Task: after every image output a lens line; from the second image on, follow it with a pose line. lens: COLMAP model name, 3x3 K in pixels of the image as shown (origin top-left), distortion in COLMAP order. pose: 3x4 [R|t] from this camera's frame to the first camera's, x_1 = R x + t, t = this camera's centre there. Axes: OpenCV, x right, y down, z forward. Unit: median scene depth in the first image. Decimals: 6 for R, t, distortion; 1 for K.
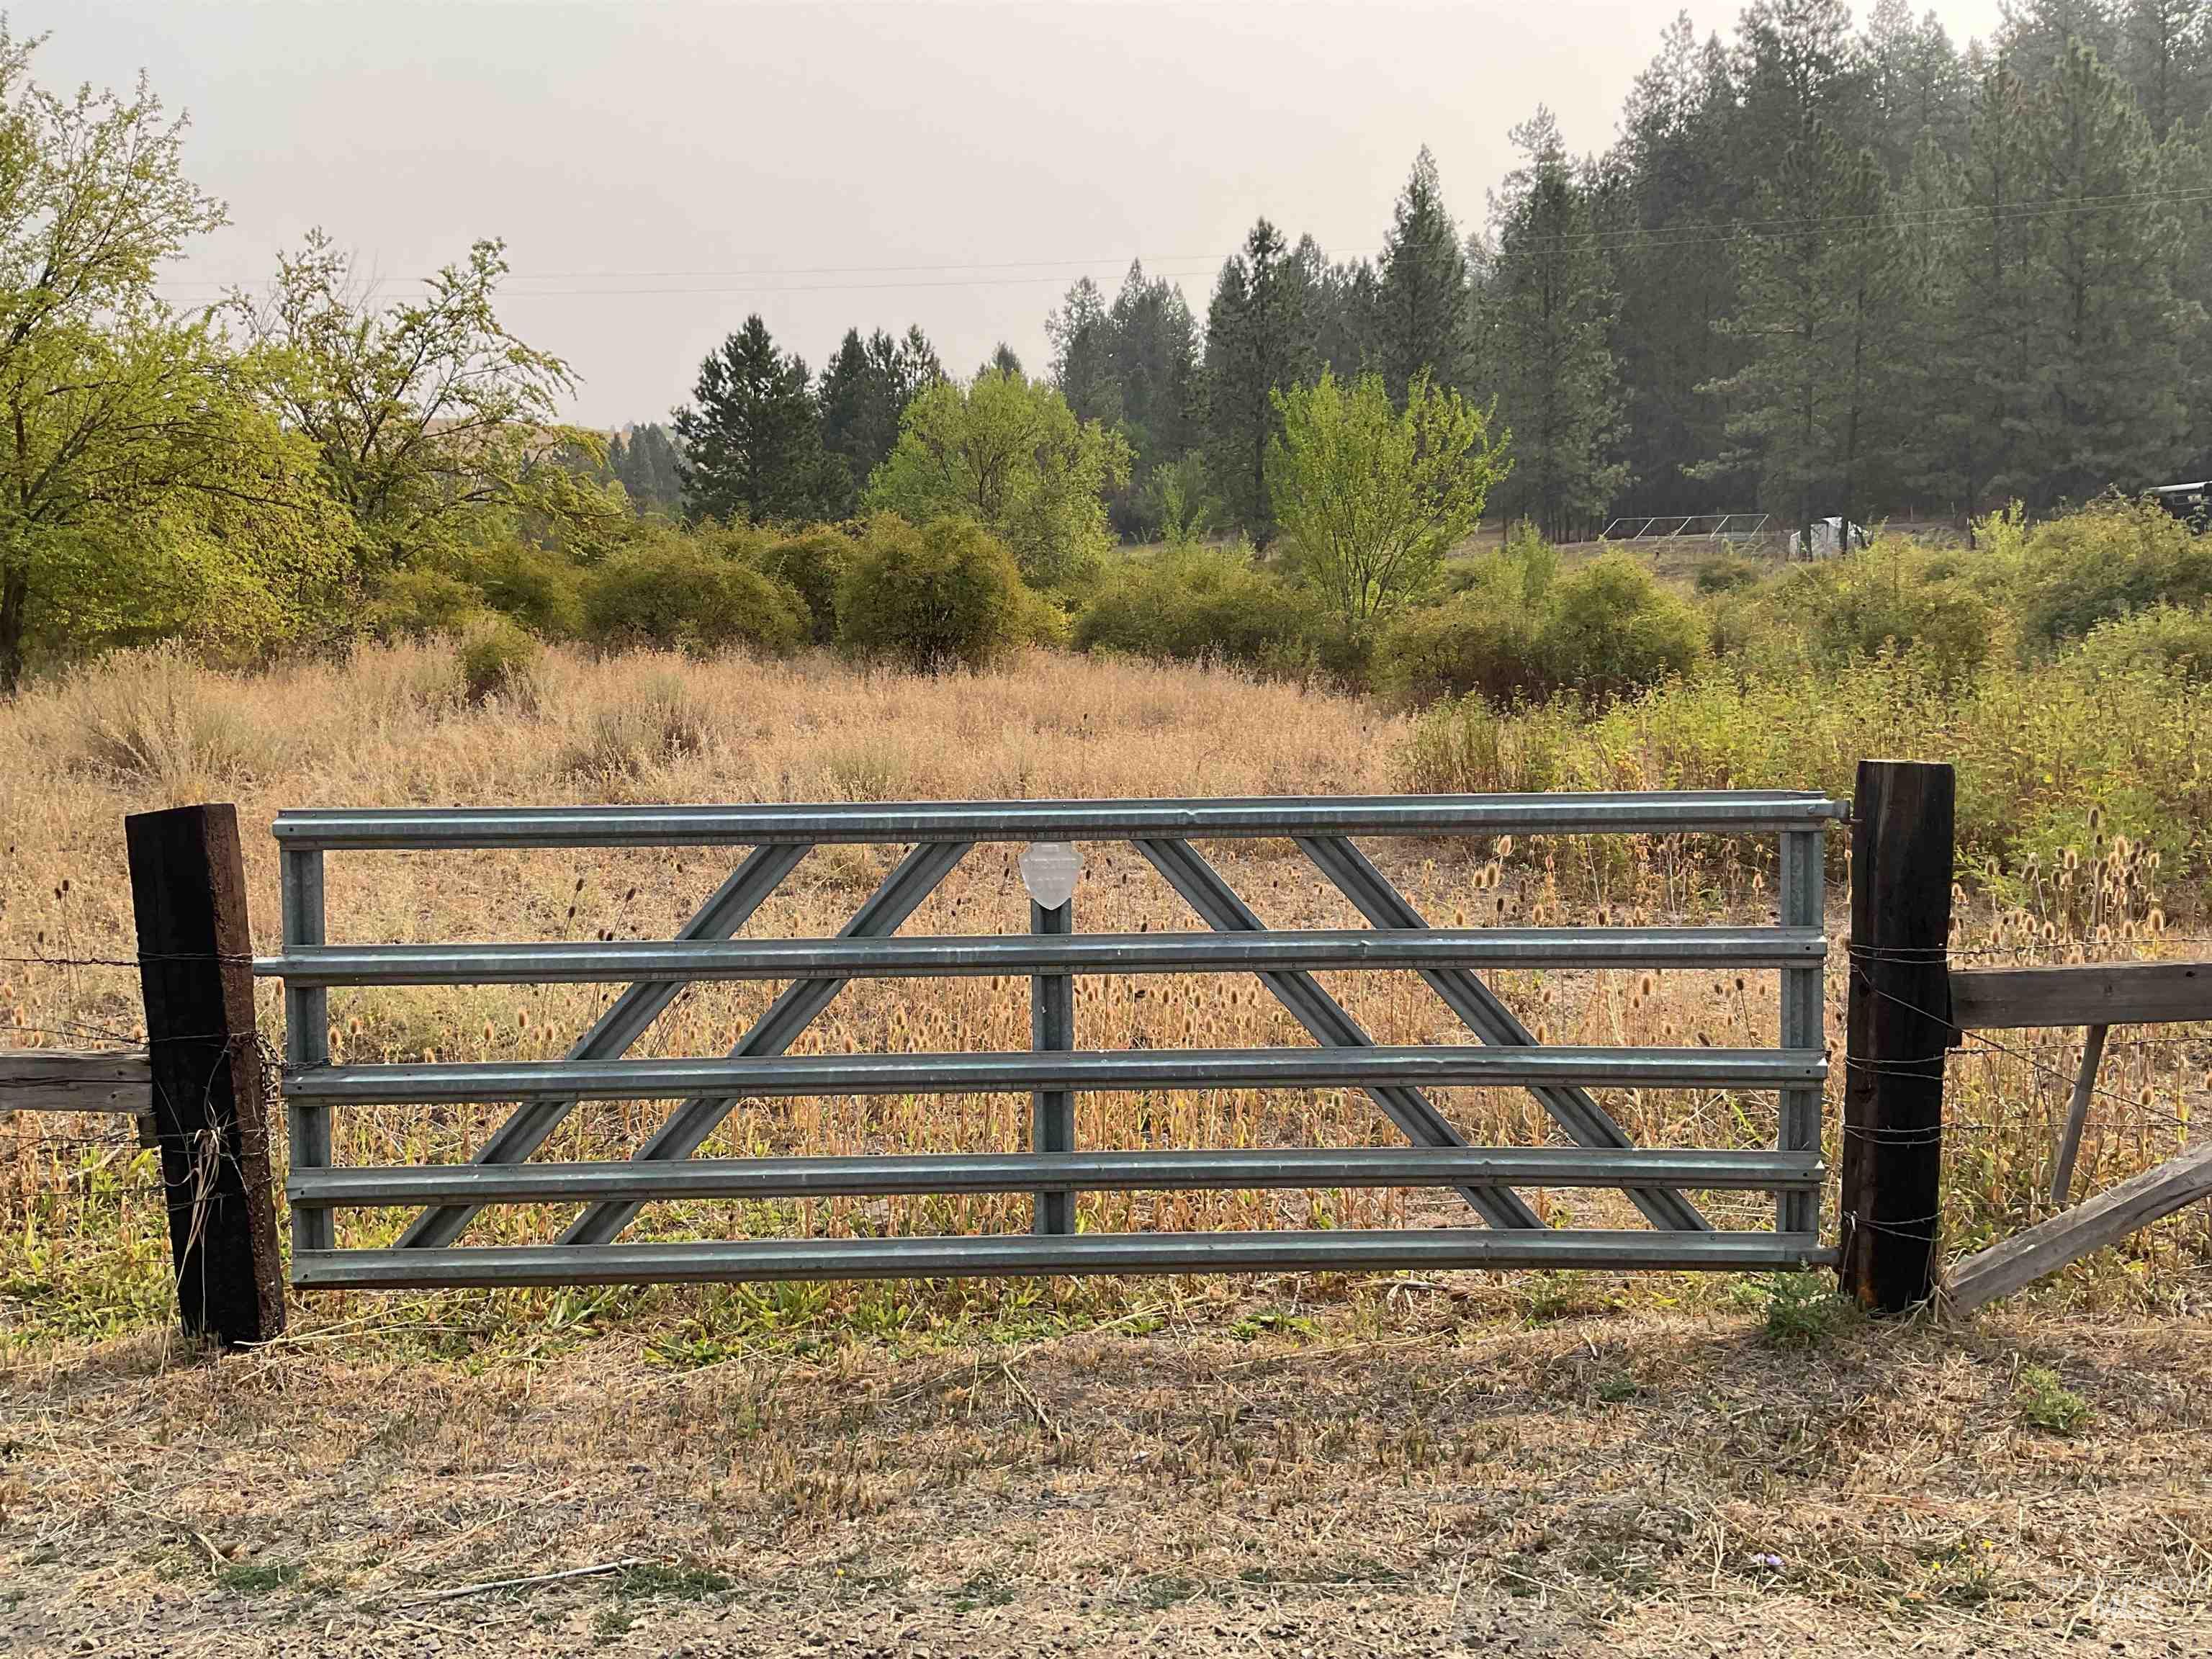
lens RADIAL K [[1874.4, 0, 1106.6], [0, 1874.4, 818.7], [0, 0, 1]] dist [0.088313, -0.175745]
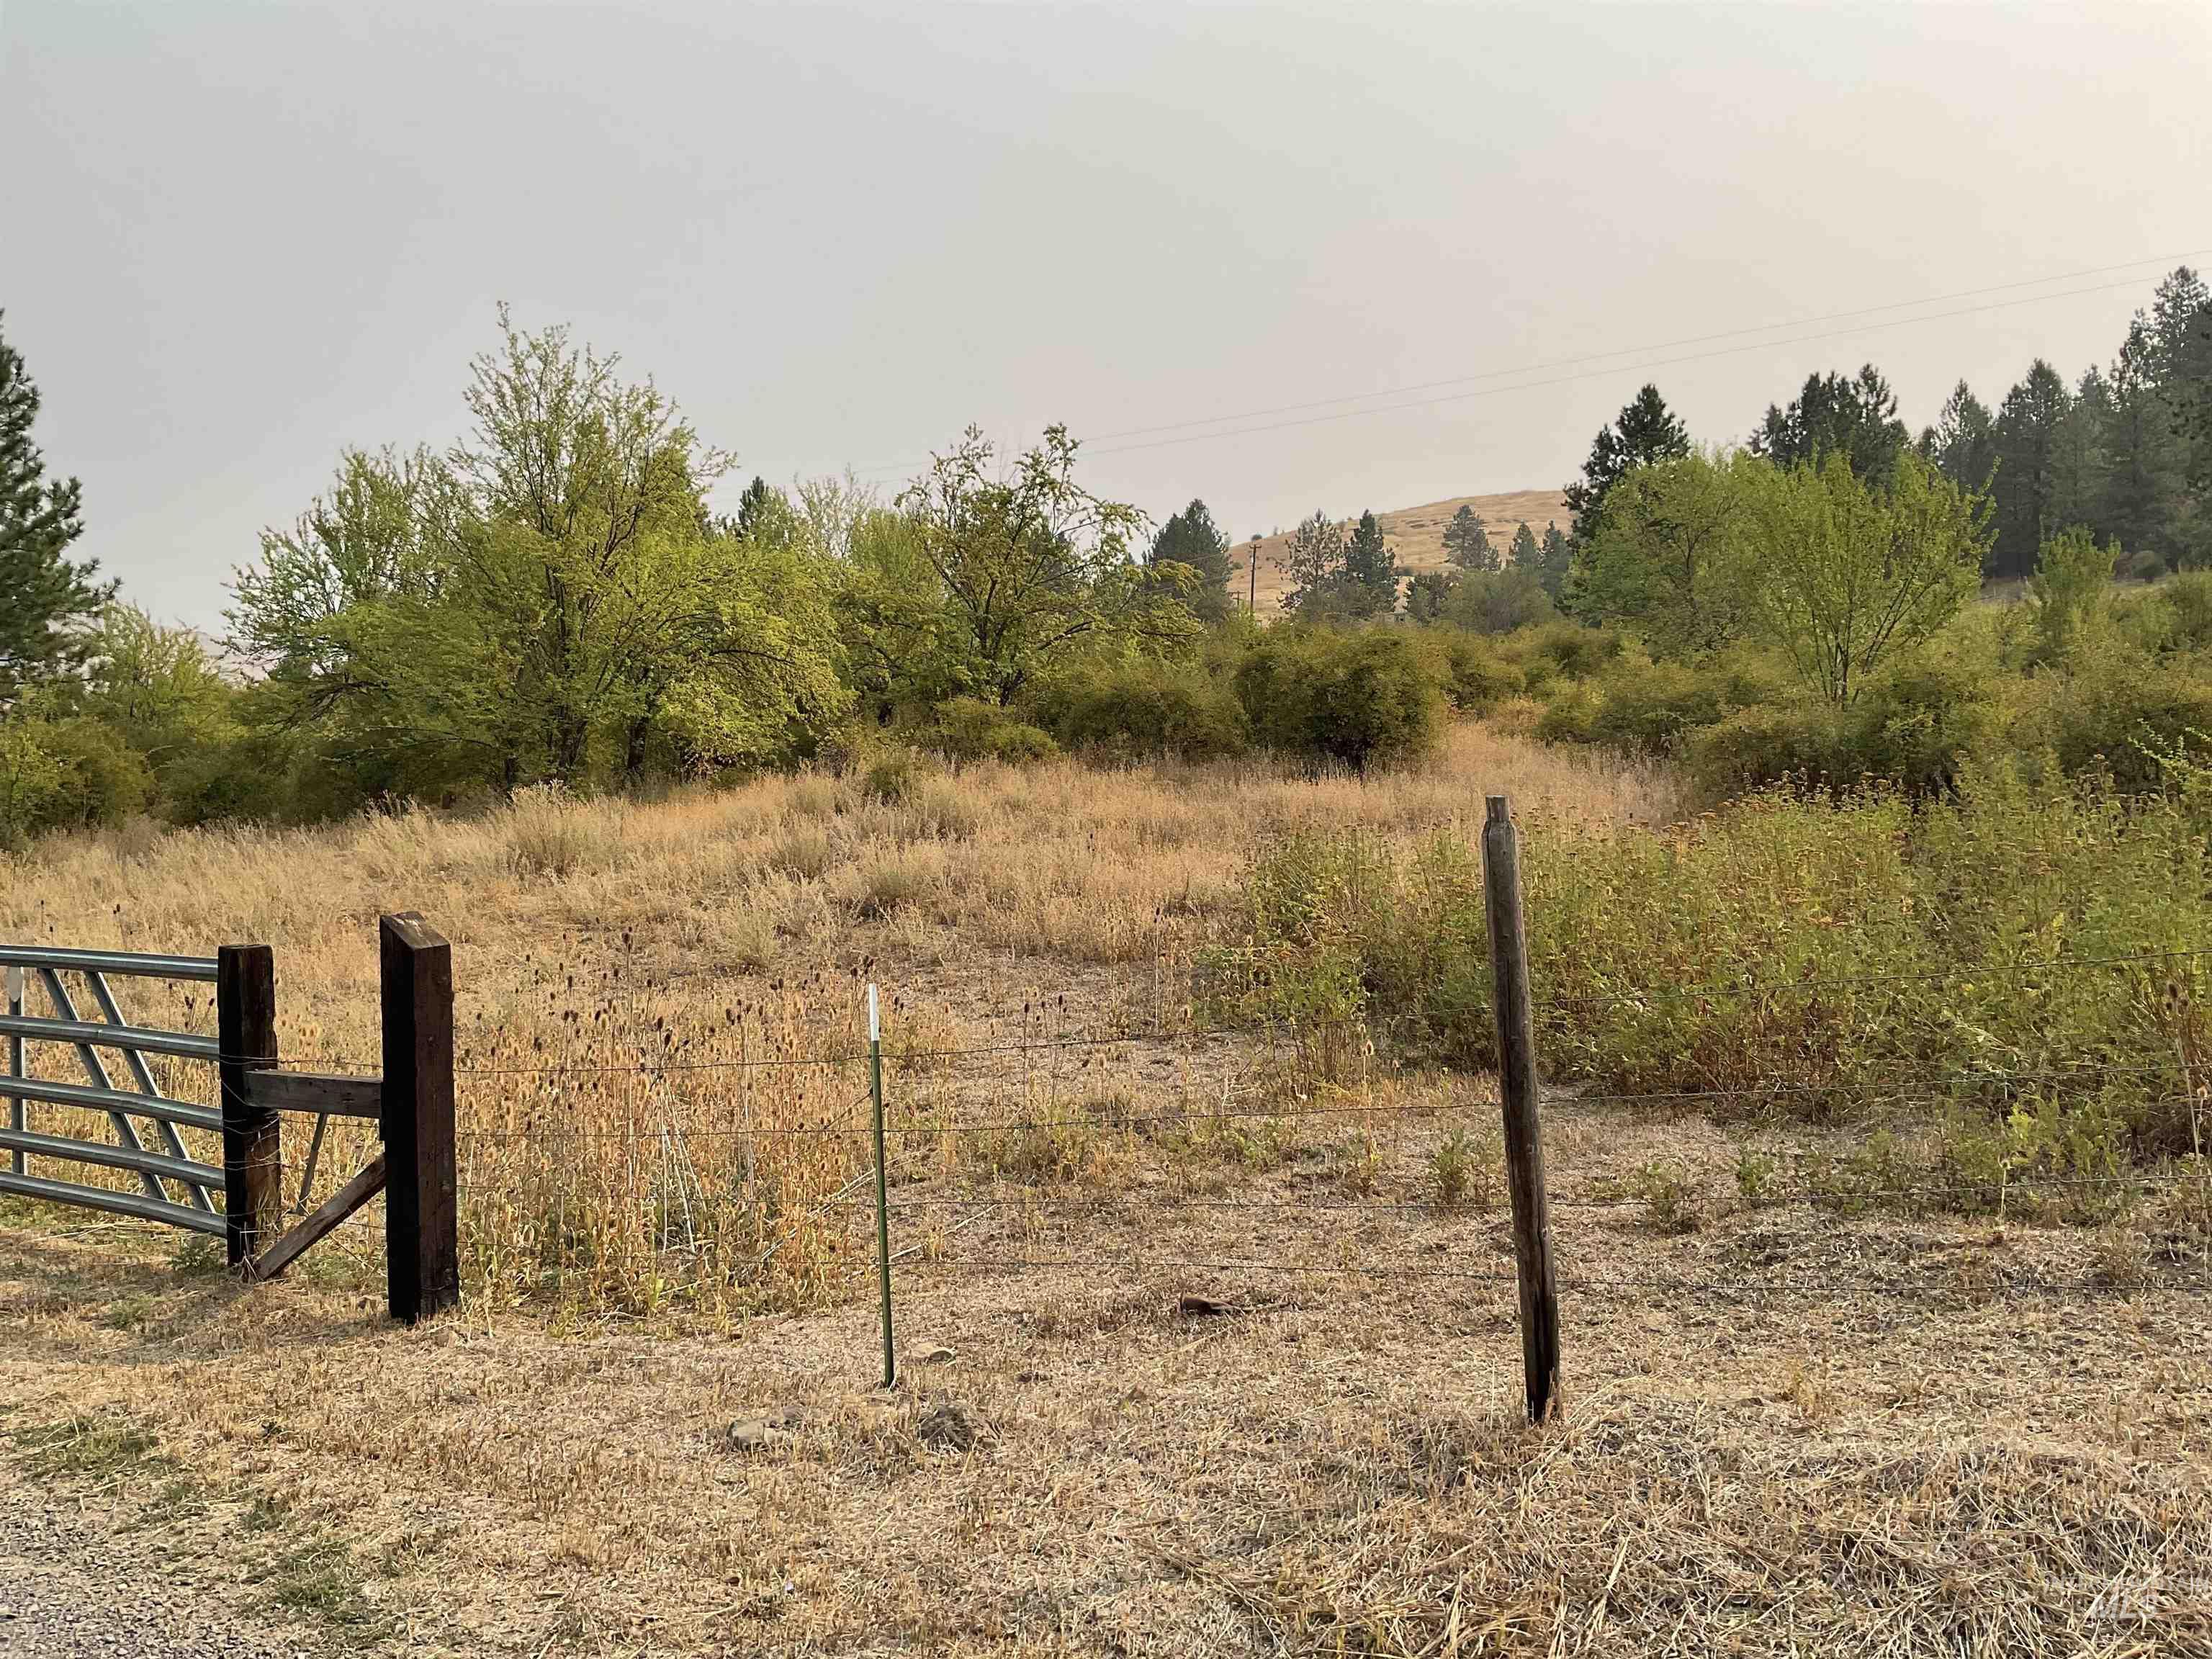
lens RADIAL K [[1874.4, 0, 1139.0], [0, 1874.4, 823.8], [0, 0, 1]] dist [0.088313, -0.175745]
pose [[0.833894, 0.007641, -0.551872, 0.383156], [-0.018880, 0.999714, -0.014686, -0.024393], [0.551602, 0.022666, 0.833799, 0.003774]]
